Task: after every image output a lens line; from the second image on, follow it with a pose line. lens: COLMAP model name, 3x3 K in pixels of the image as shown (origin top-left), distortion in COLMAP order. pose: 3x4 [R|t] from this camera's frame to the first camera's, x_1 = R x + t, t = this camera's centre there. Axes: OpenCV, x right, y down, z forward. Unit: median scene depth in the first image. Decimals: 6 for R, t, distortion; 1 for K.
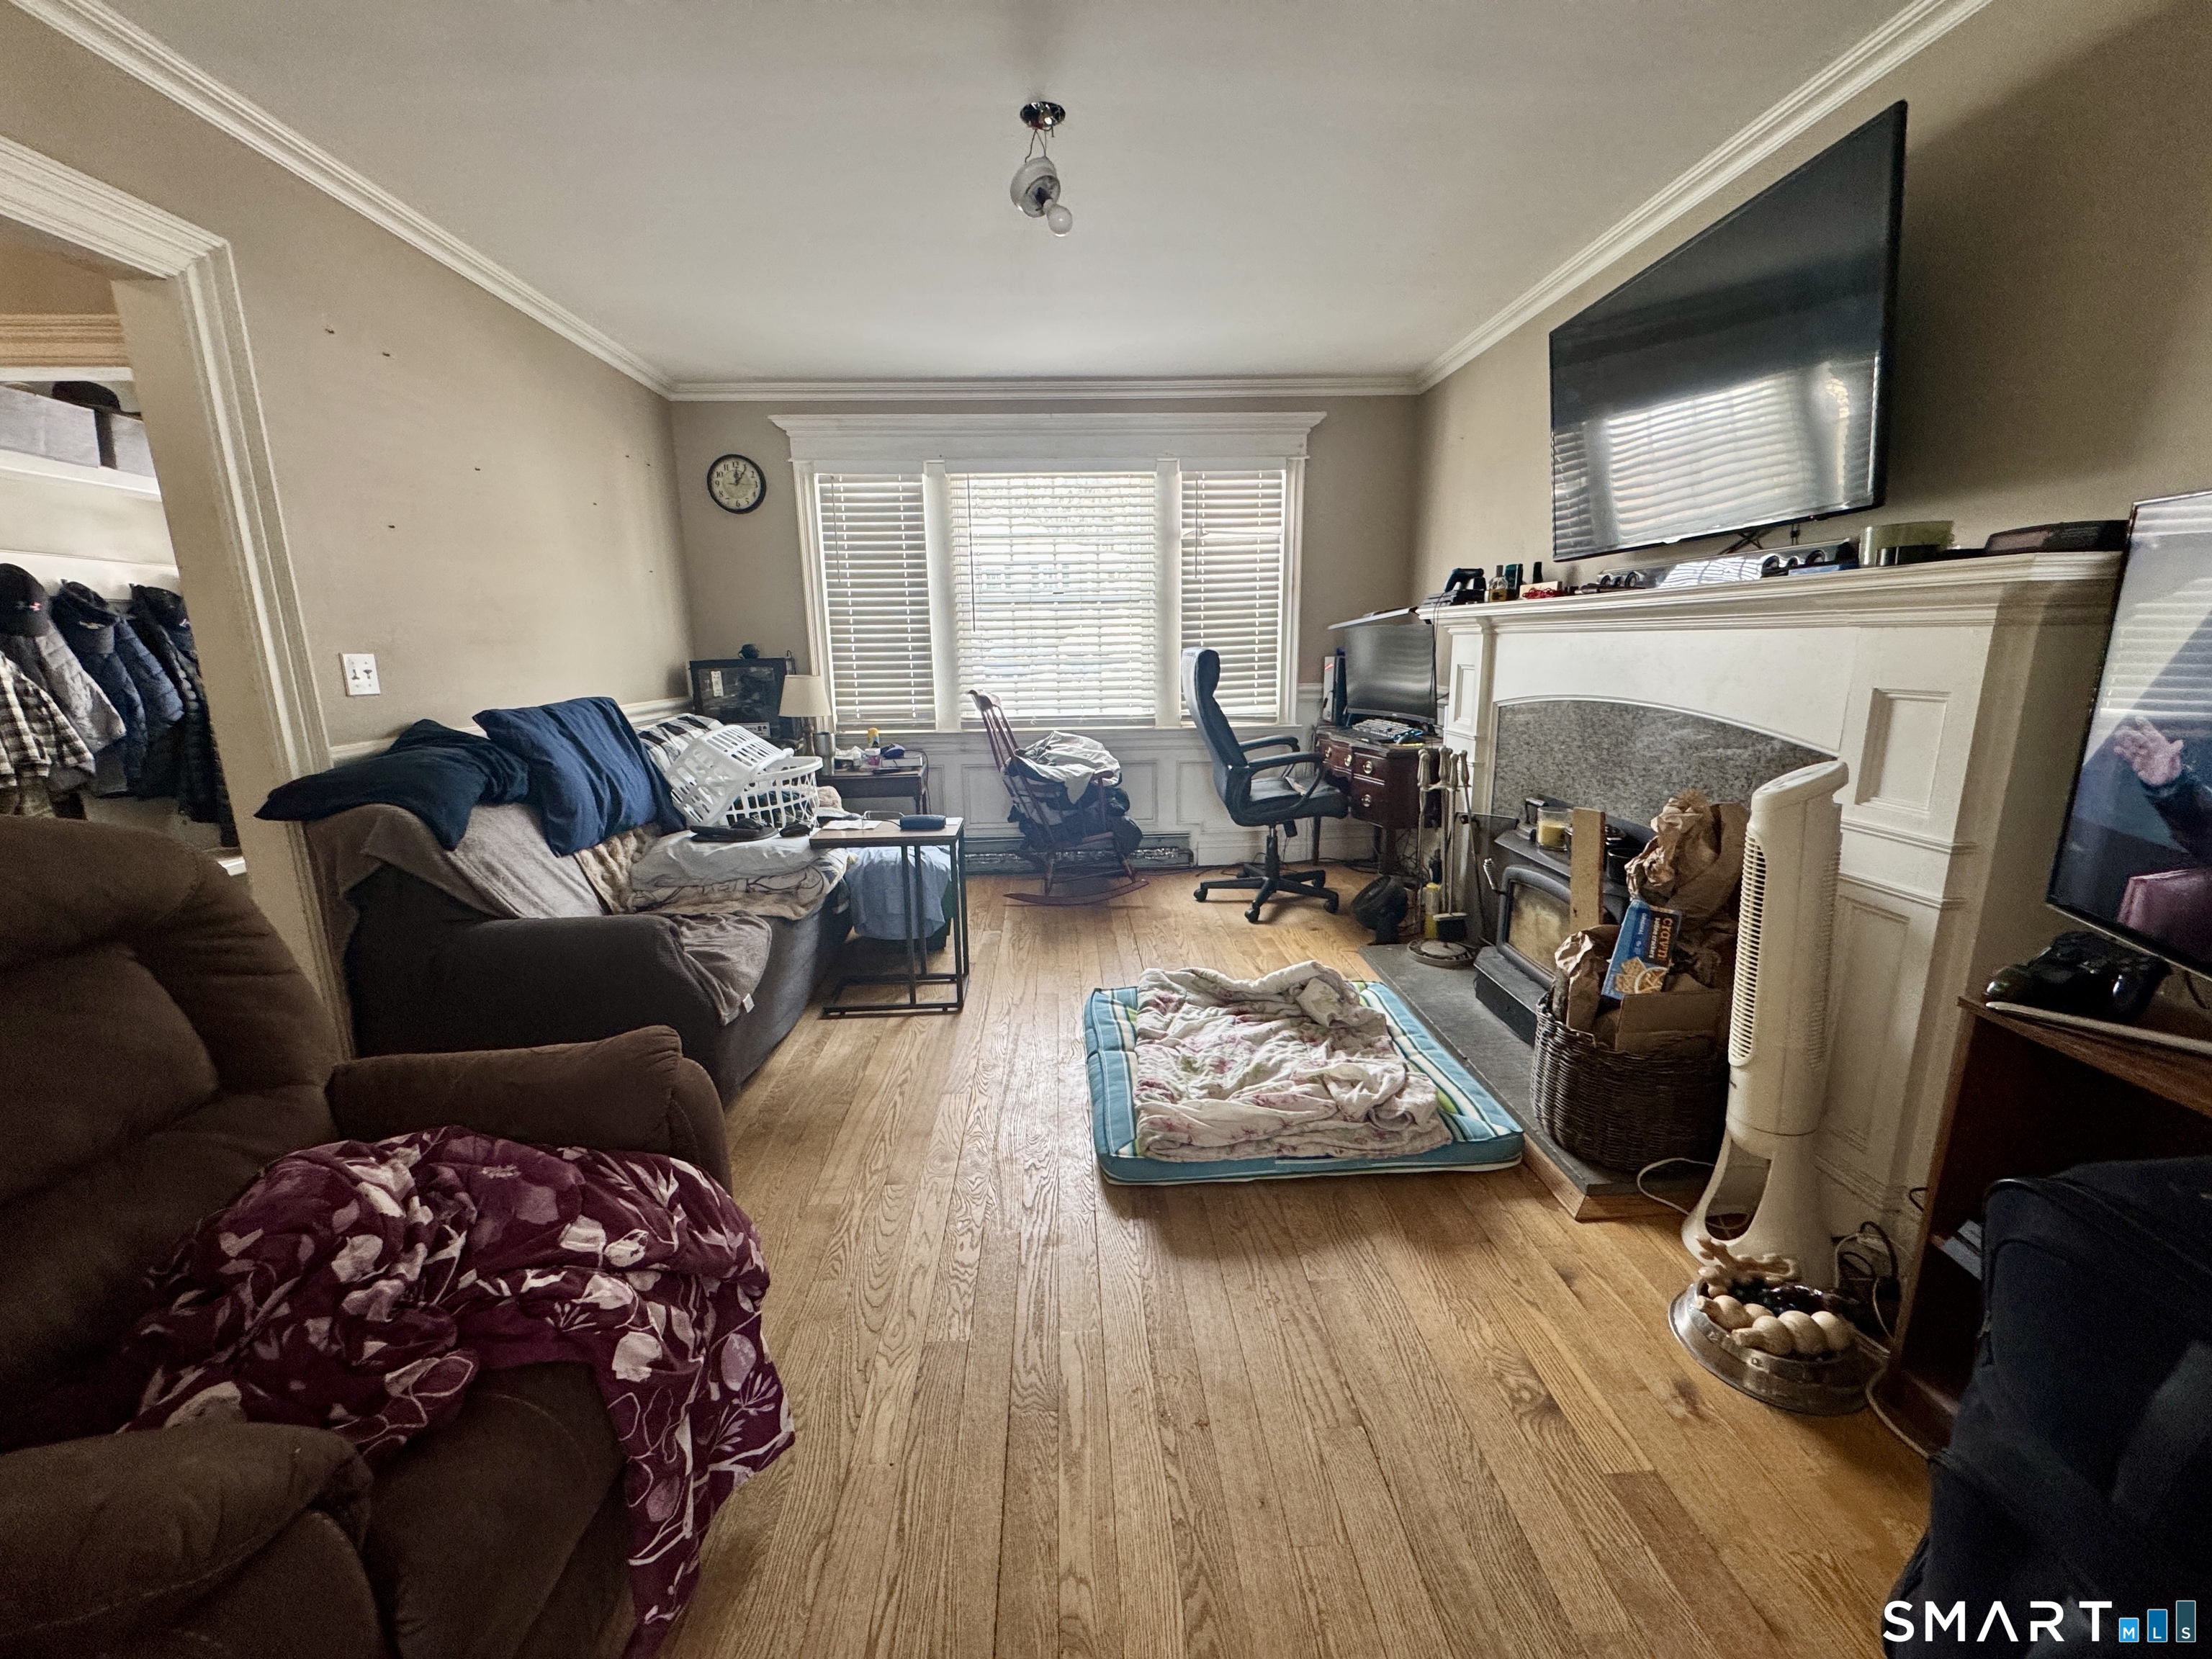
lens RADIAL K [[887.7, 0, 1103.3], [0, 887.7, 836.1], [0, 0, 1]] dist [0.000357, -0.000754]
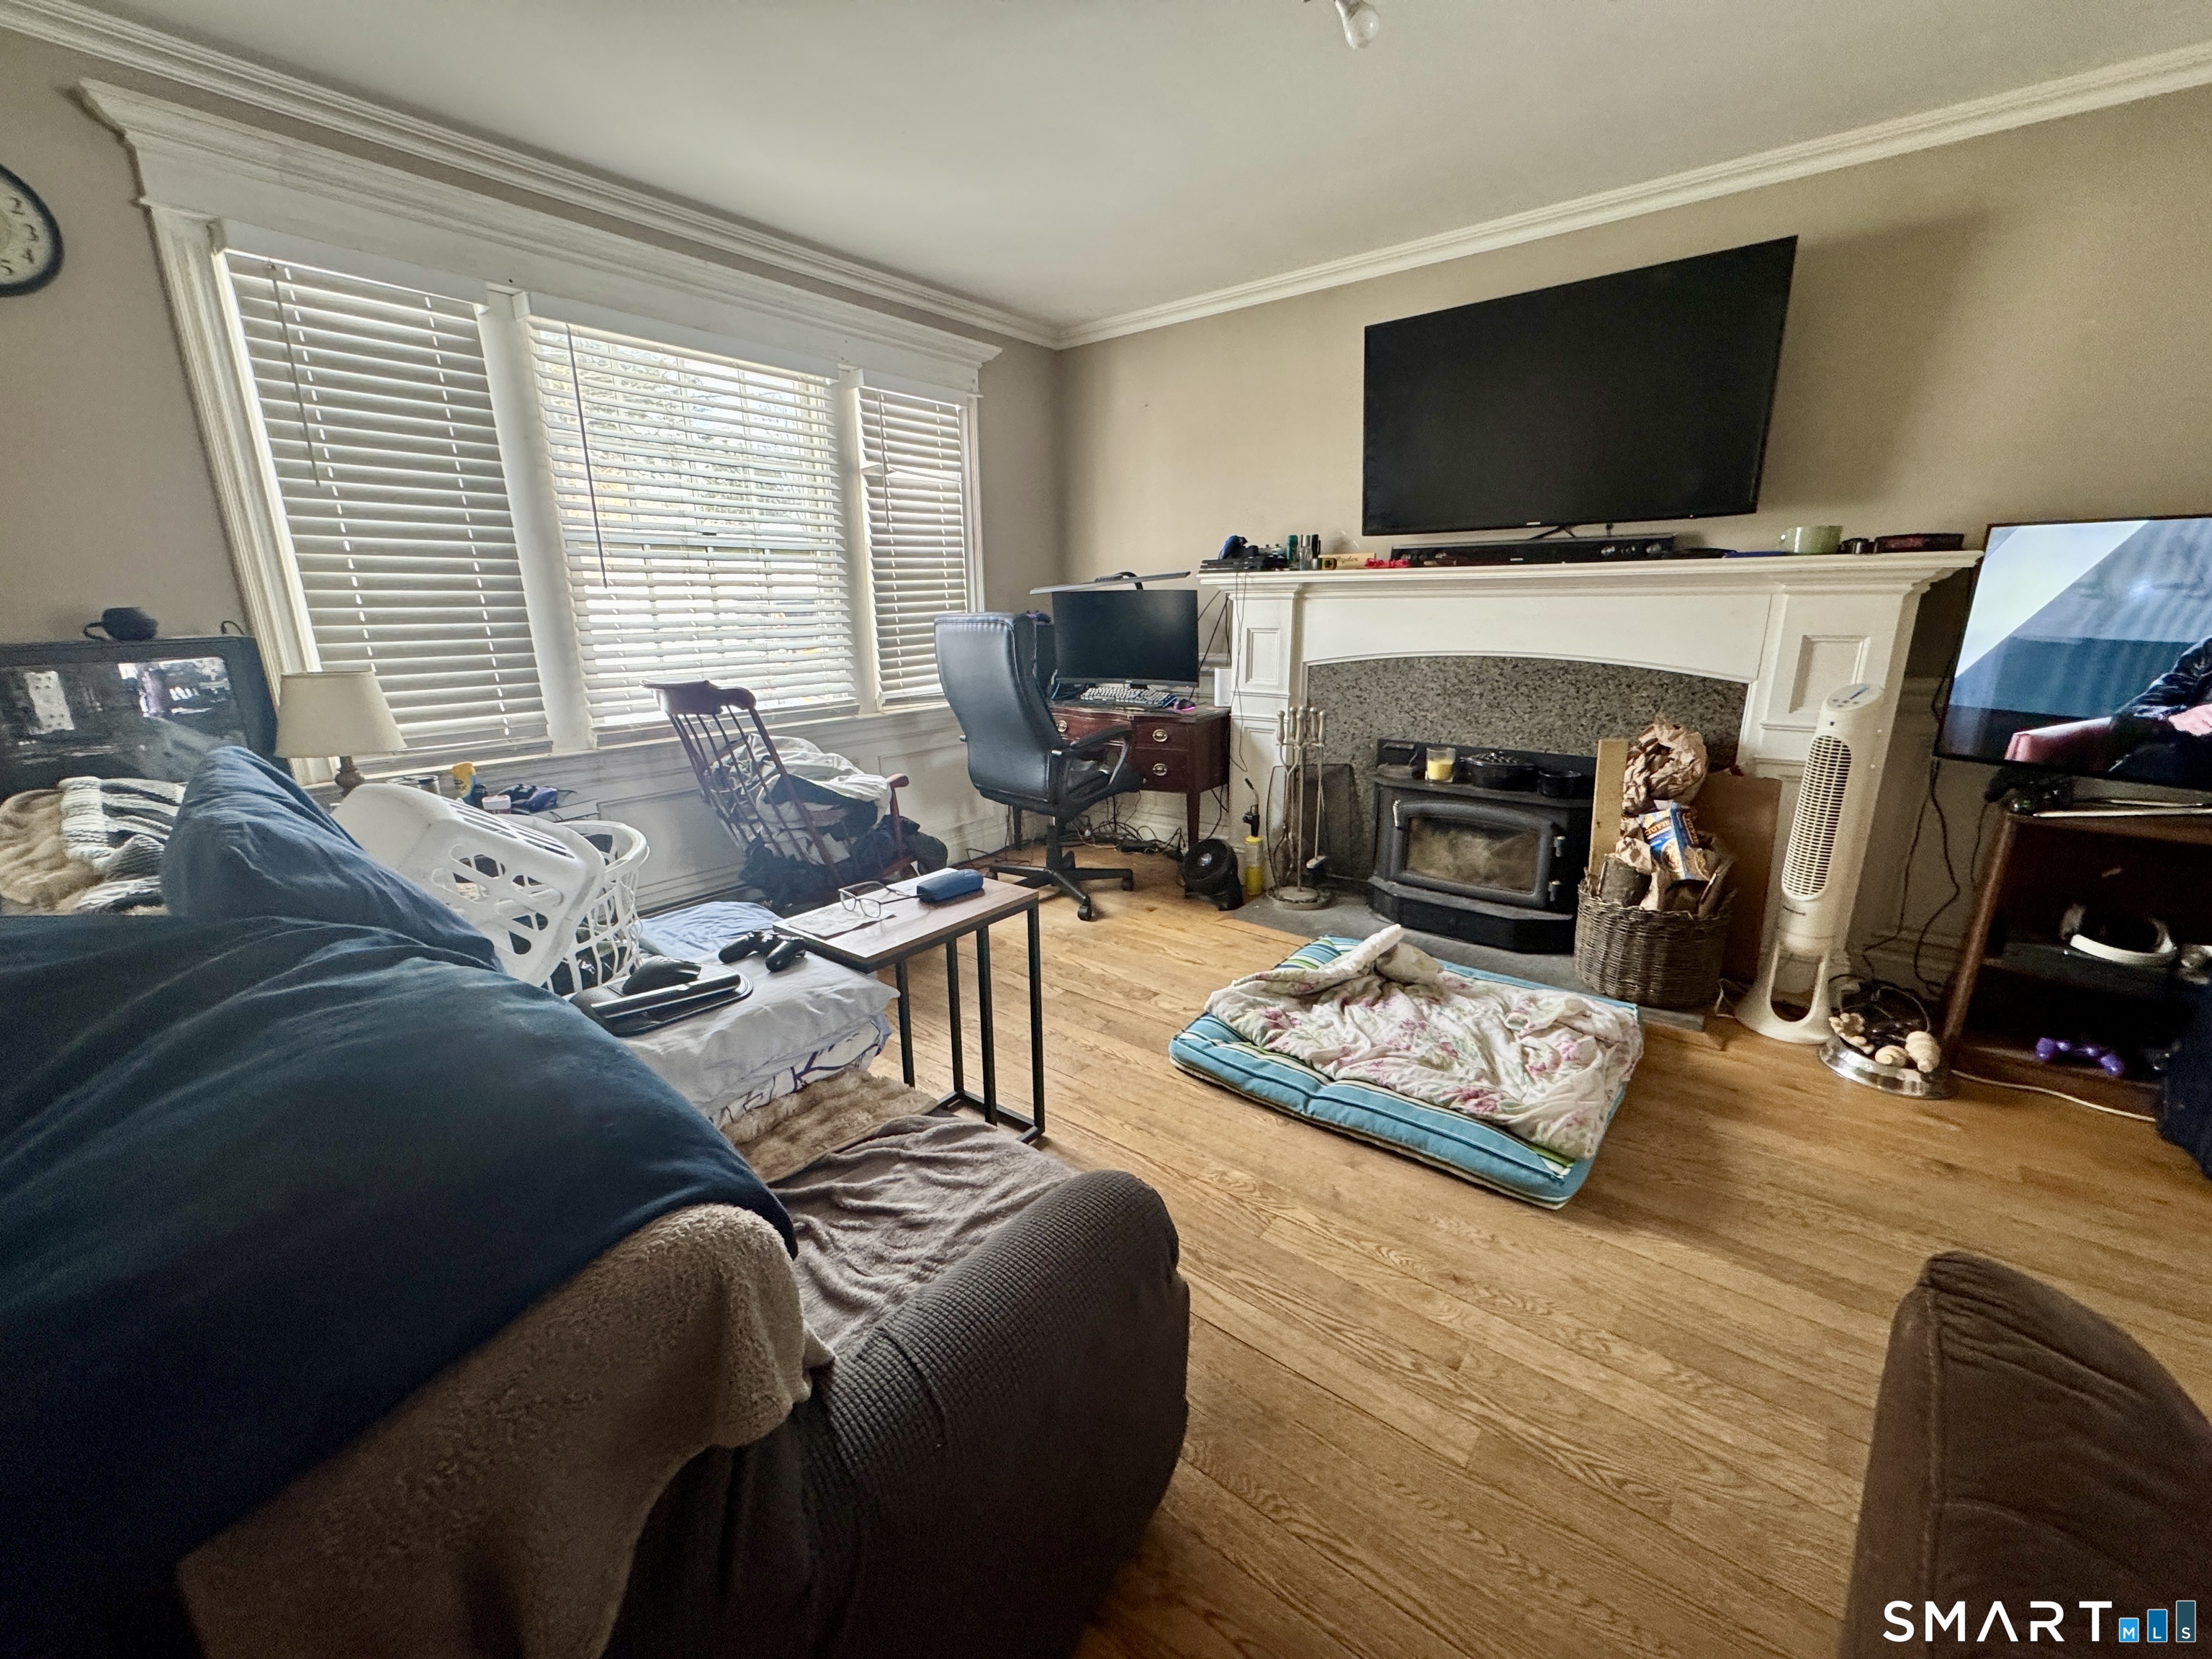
lens RADIAL K [[887.7, 0, 1111.6], [0, 887.7, 832.9], [0, 0, 1]] dist [0.000357, -0.000754]
pose [[0.651000, -0.183782, 0.736494, -0.441256], [0.162246, 0.981515, 0.101511, -0.073977], [-0.741536, 0.053409, 0.668784, 0.359517]]
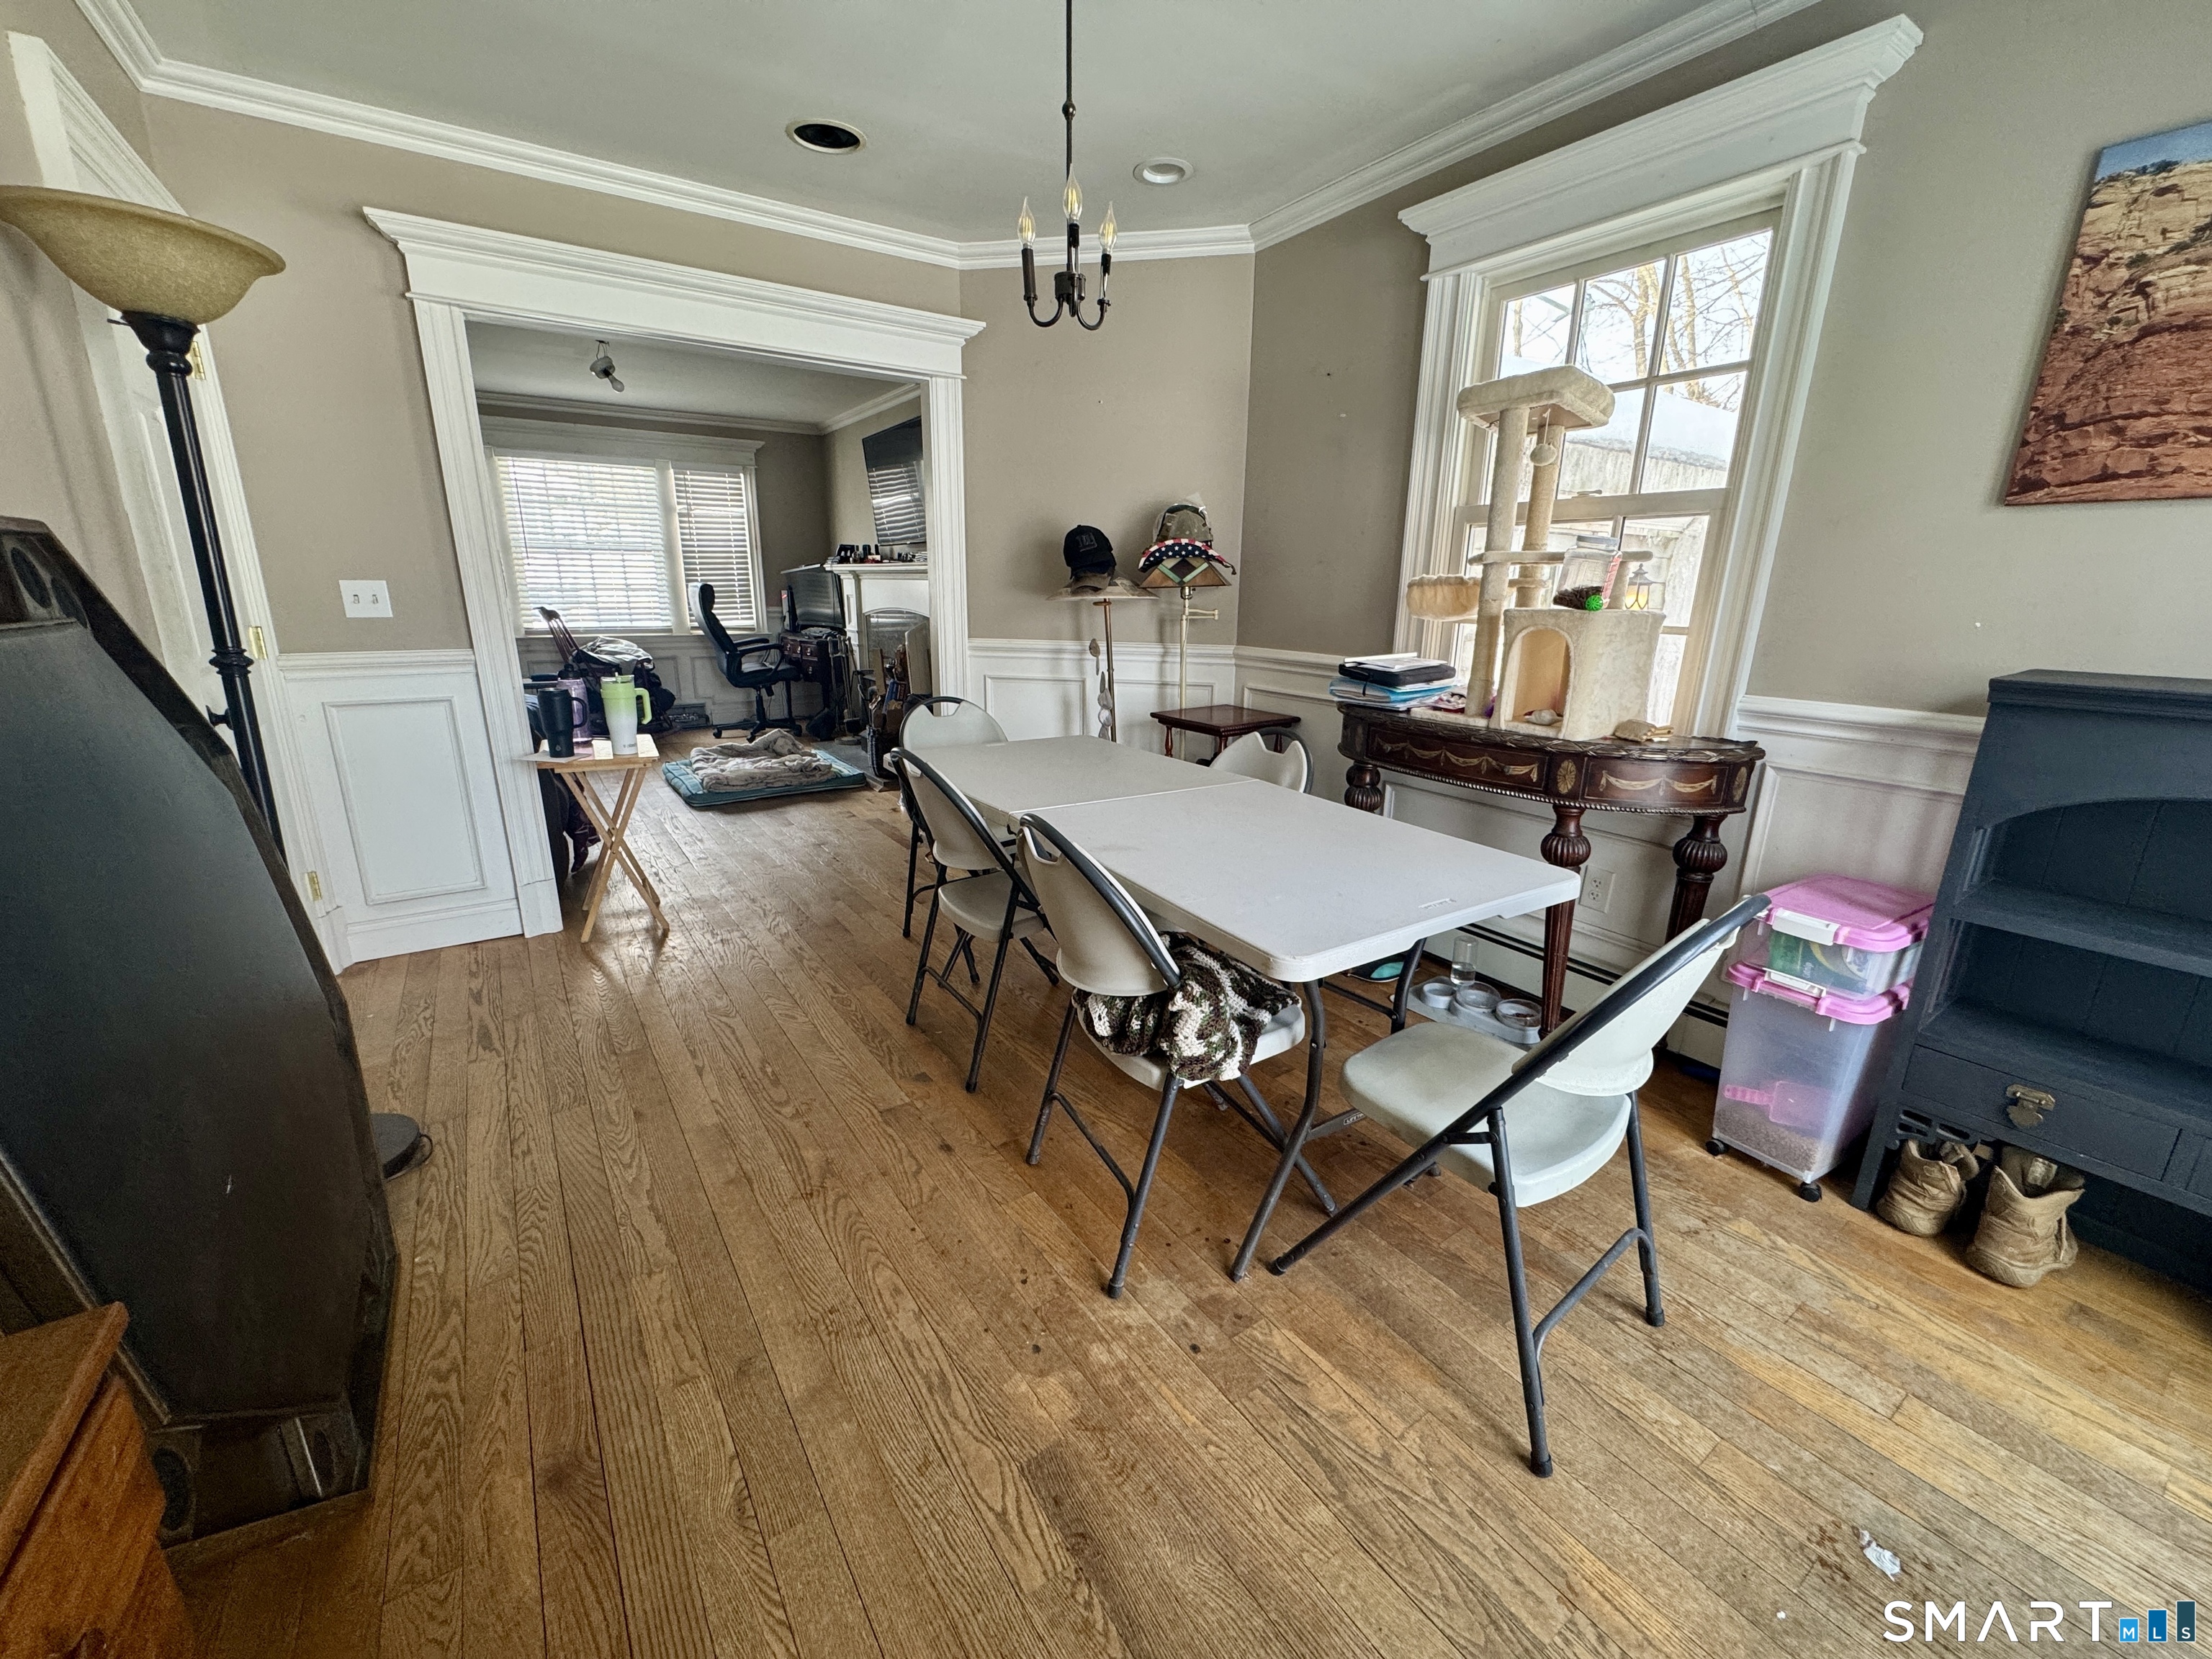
lens RADIAL K [[887.7, 0, 1104.9], [0, 887.7, 830.5], [0, 0, 1]] dist [0.000357, -0.000754]
pose [[0.856766, -0.110554, 0.503715, -0.127599], [0.084461, 0.993644, 0.074423, 0.186149], [-0.508741, -0.021219, 0.860658, -0.812583]]
